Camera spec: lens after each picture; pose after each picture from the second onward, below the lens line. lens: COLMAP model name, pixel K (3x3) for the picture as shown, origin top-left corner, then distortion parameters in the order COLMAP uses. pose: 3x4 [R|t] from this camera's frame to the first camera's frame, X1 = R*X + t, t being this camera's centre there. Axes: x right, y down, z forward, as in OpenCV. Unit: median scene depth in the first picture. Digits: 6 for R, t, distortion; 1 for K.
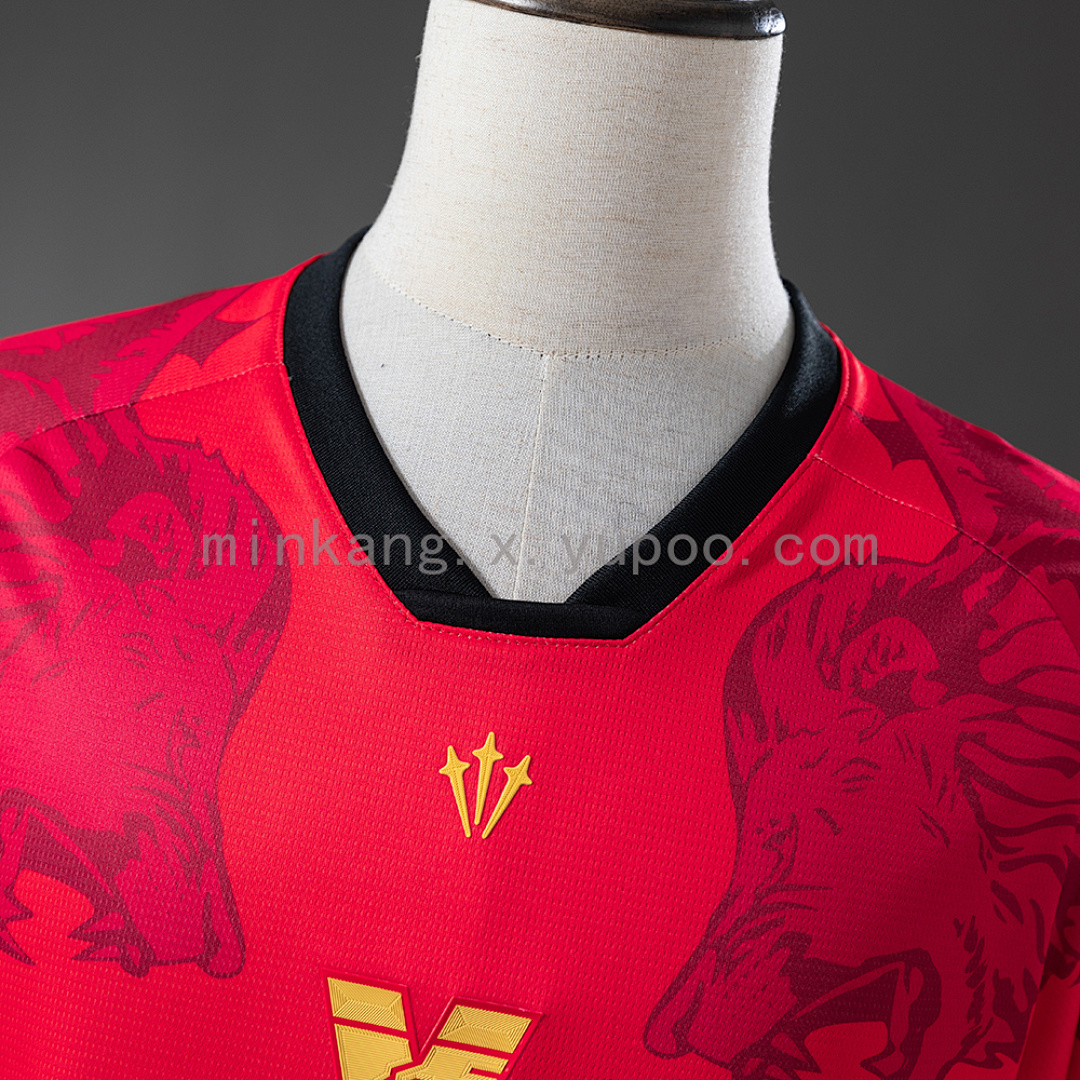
lens RADIAL K [[1722.5, 0, 539.5], [0, 1722.5, 540.2], [0, 0, 1]] dist [0.030476, 0.000000]
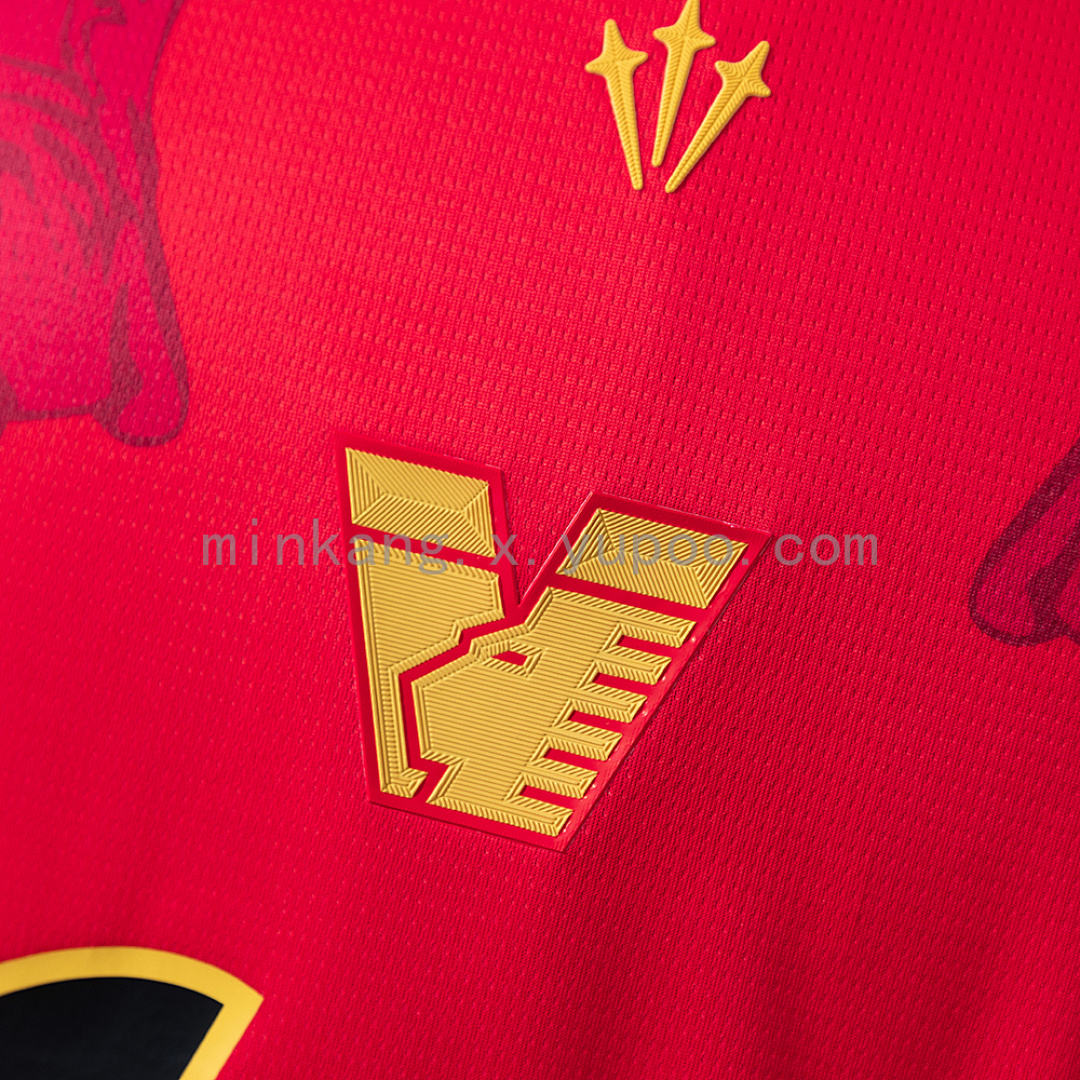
lens RADIAL K [[2051.0, 0, 540.3], [0, 2051.0, 540.4], [0, 0, 1]] dist [0.019775, 0.000000]
pose [[0.997032, 0.054690, -0.054186, -0.031860], [-0.054116, 0.998462, 0.012010, 0.270872], [0.054760, -0.009042, 0.998459, 0.403925]]
